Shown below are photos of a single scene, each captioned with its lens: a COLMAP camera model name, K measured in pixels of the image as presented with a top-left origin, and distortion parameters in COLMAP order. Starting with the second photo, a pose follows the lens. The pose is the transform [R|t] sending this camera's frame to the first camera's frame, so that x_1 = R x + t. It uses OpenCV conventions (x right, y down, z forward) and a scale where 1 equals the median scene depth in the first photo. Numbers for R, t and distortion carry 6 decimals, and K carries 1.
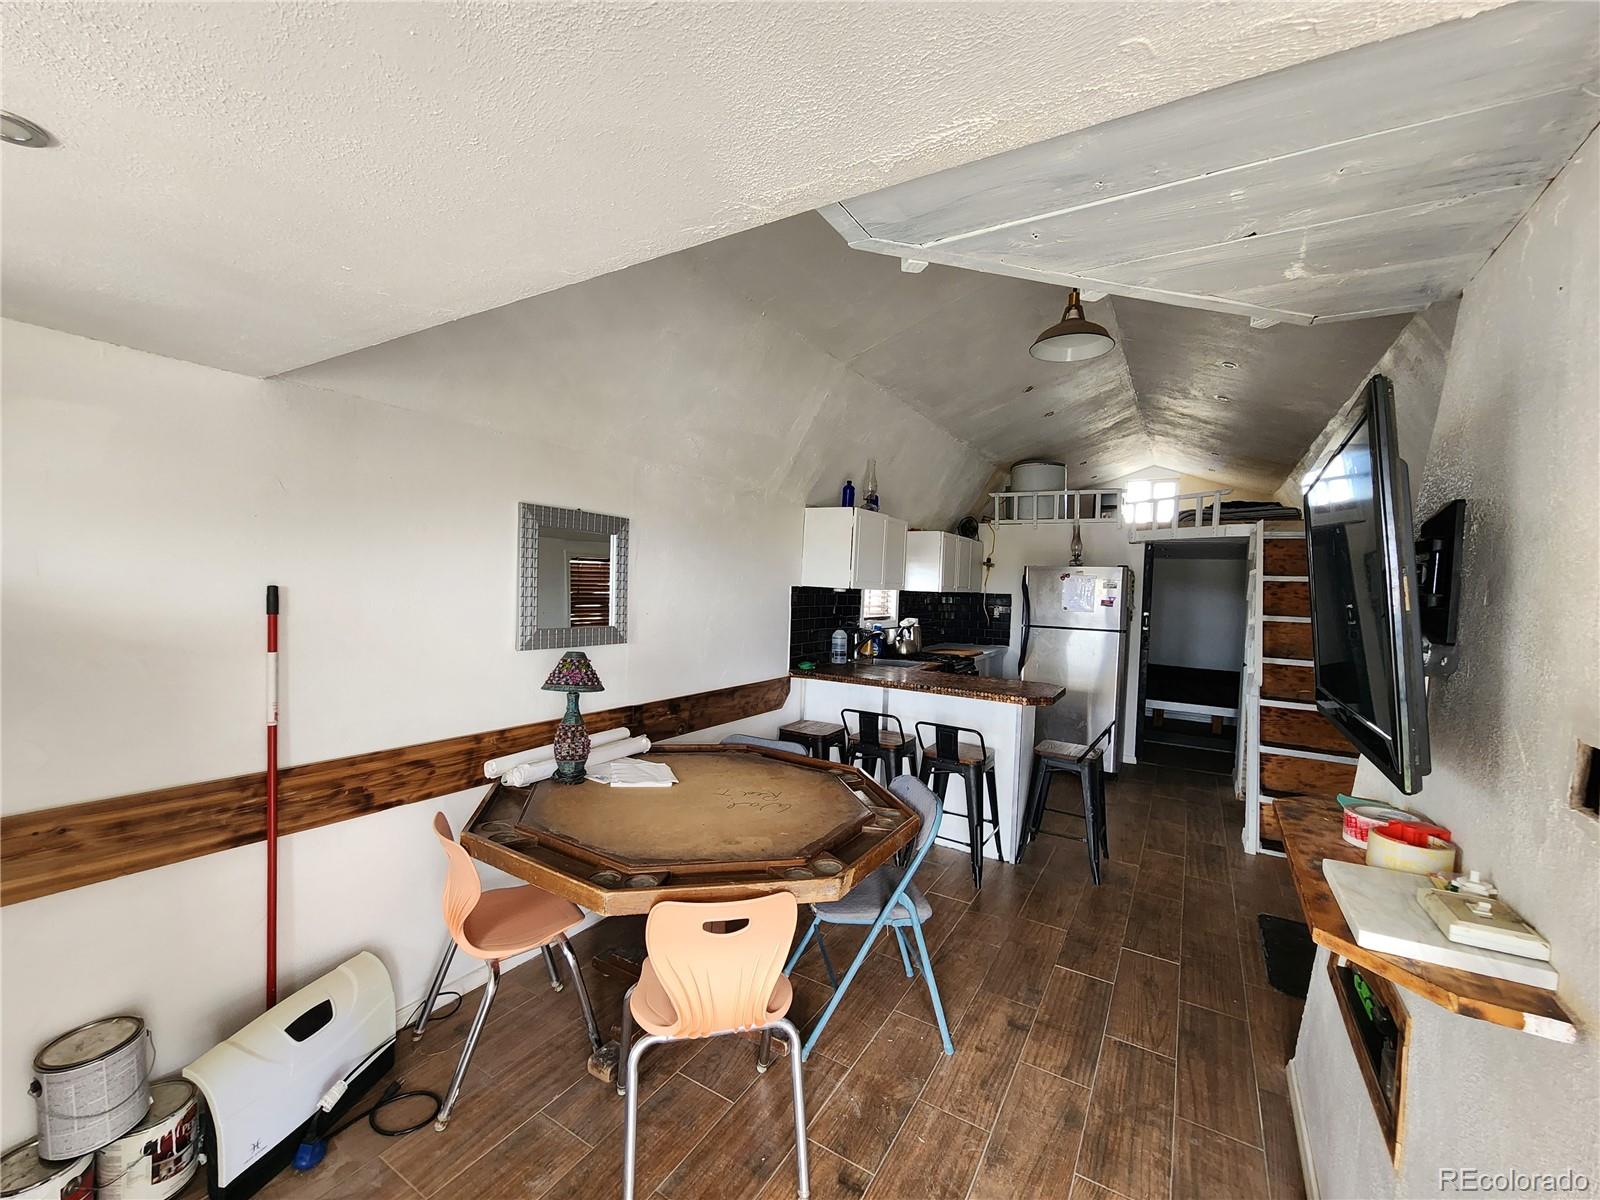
lens RADIAL K [[652.1, 0, 794.8], [0, 652.1, 597.4], [0, 0, 1]] dist [-0.001772, 0.000204]
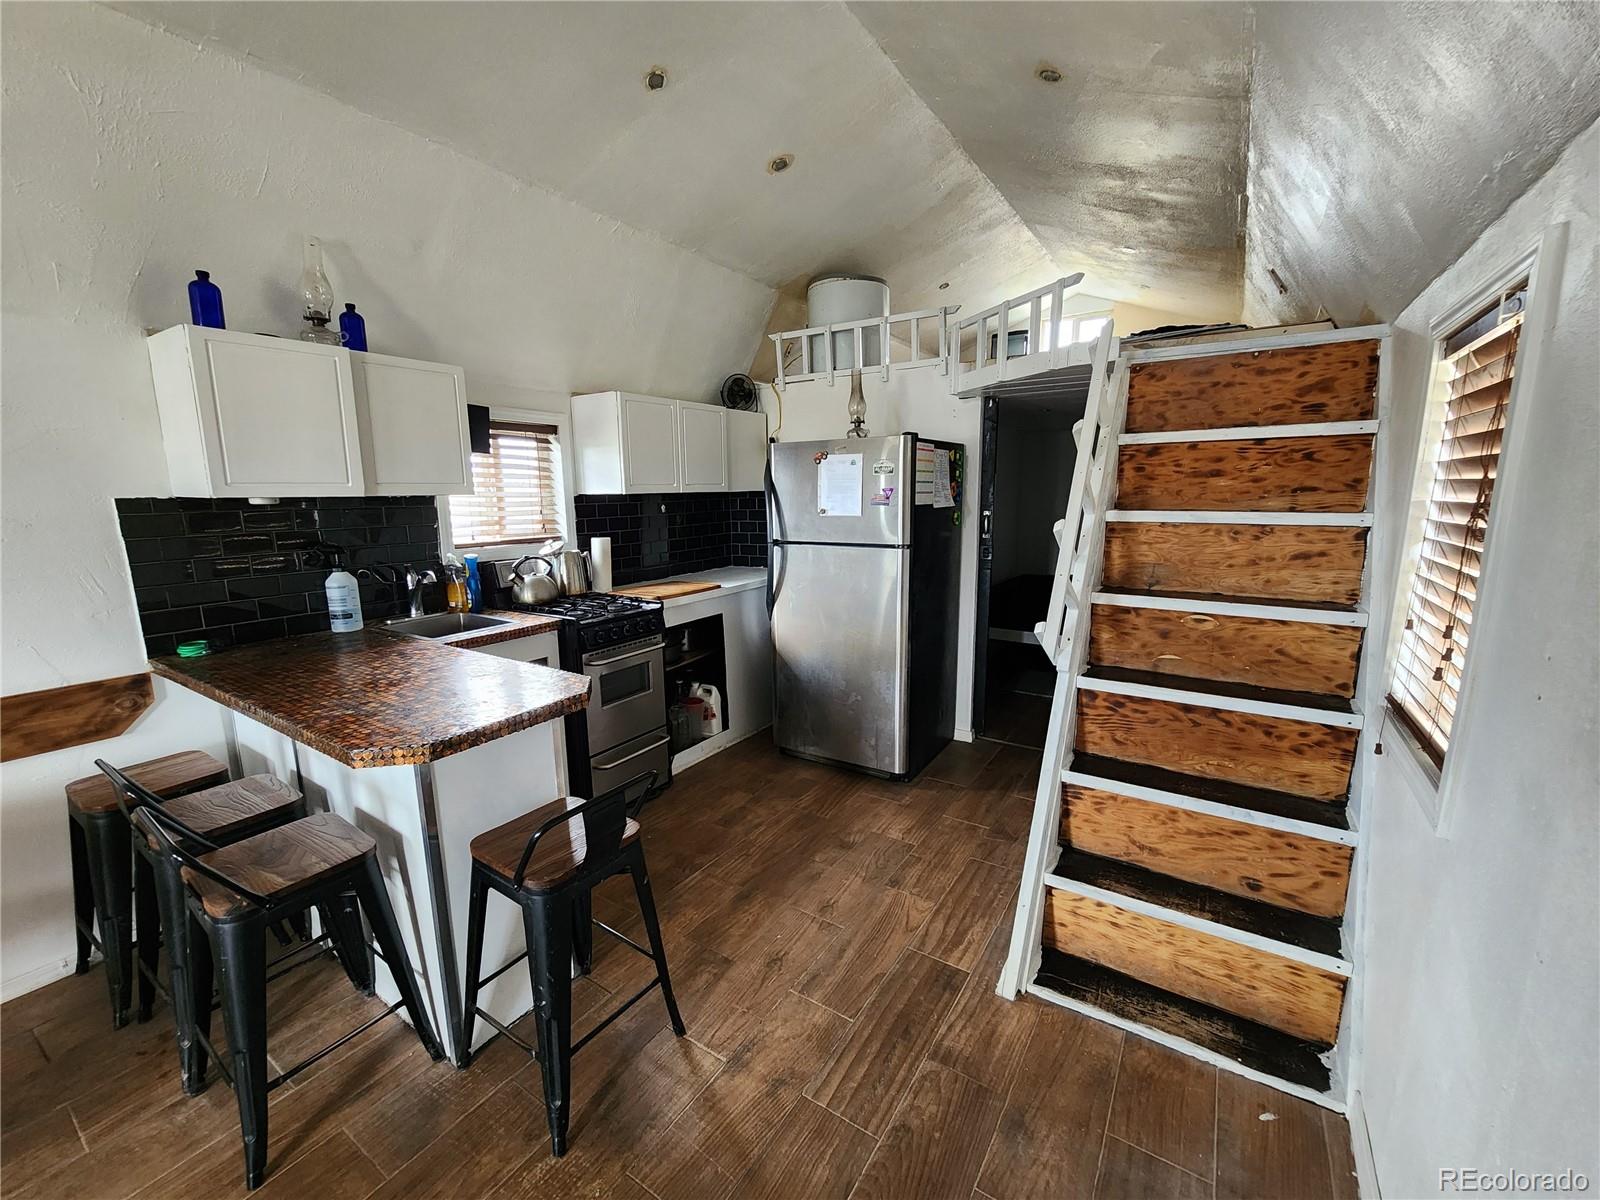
lens RADIAL K [[652.1, 0, 800.5], [0, 652.1, 598.3], [0, 0, 1]] dist [-0.001772, 0.000204]
pose [[0.998388, -0.040568, -0.039696, 0.471331], [0.045876, 0.988584, 0.143516, 0.010217], [0.033421, -0.145105, 0.988852, 0.446814]]
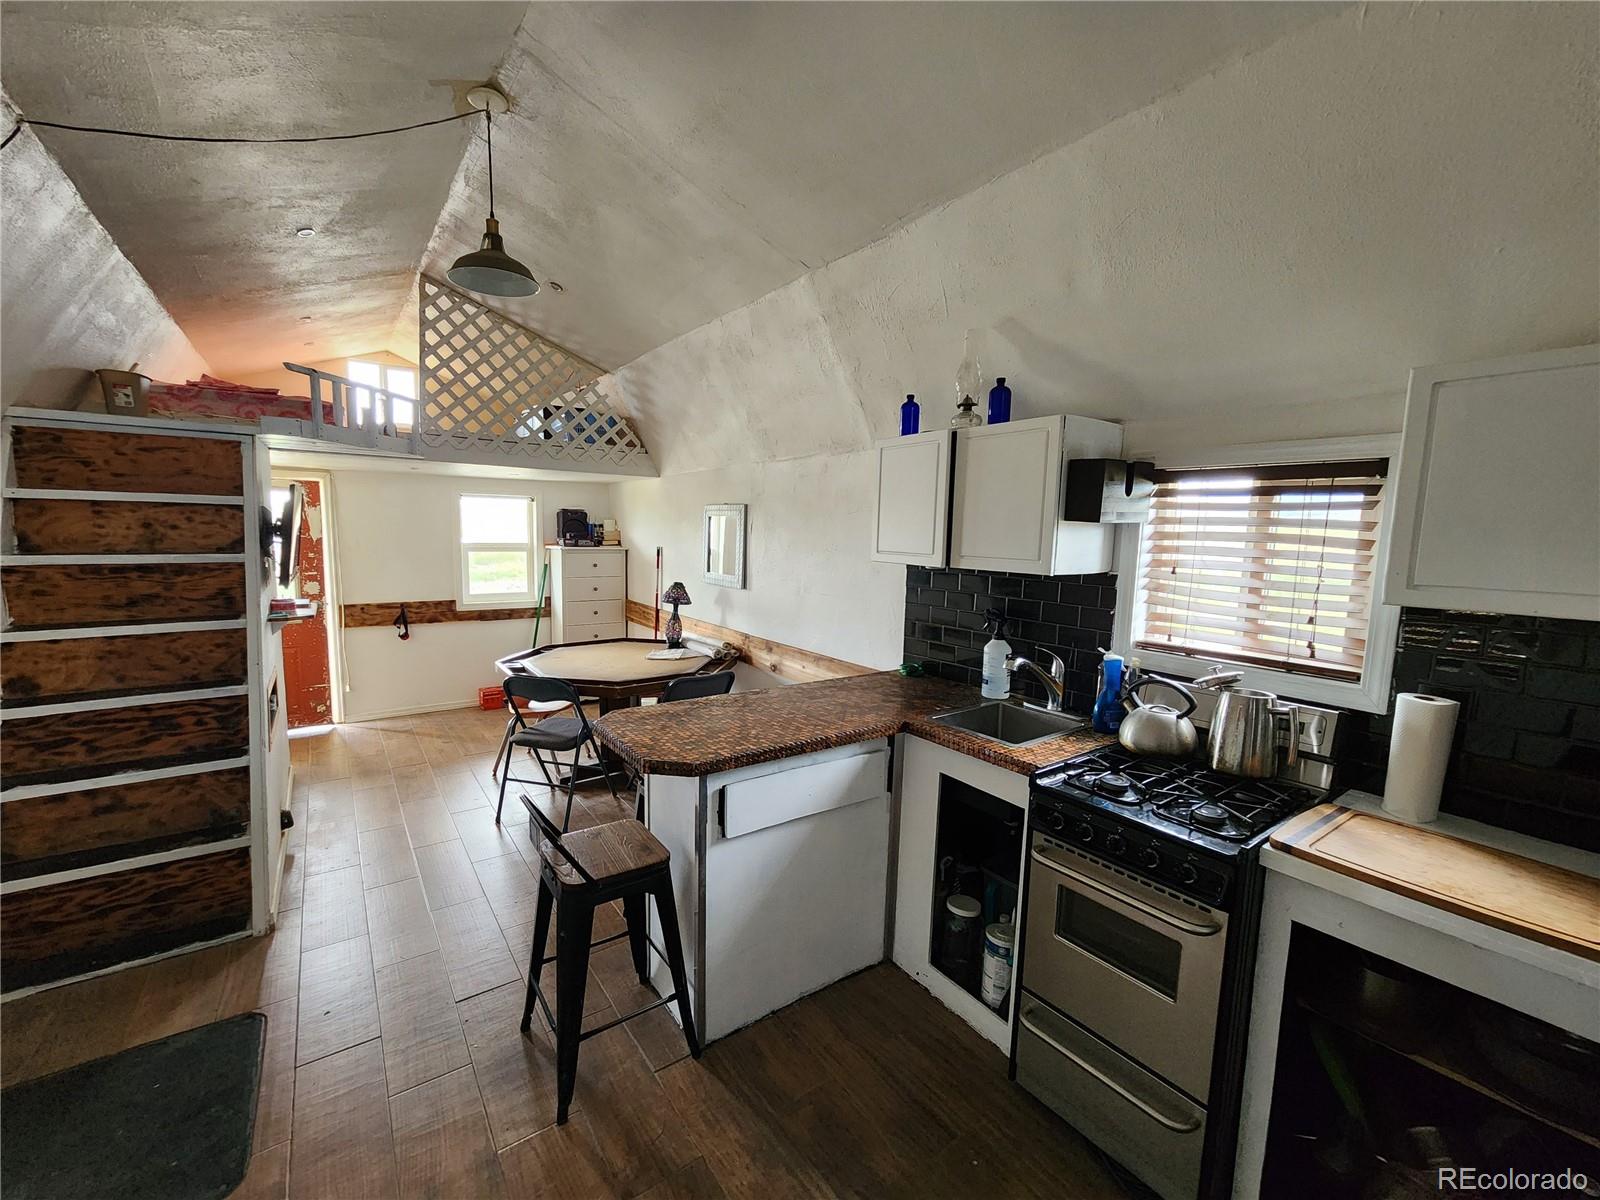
lens RADIAL K [[652.1, 0, 788.1], [0, 652.1, 613.6], [0, 0, 1]] dist [-0.001772, 0.000204]
pose [[-0.393166, 0.074923, -0.916410, 0.645252], [-0.051609, 0.993305, 0.103351, -0.022520], [0.918018, 0.087929, -0.386667, 1.021219]]
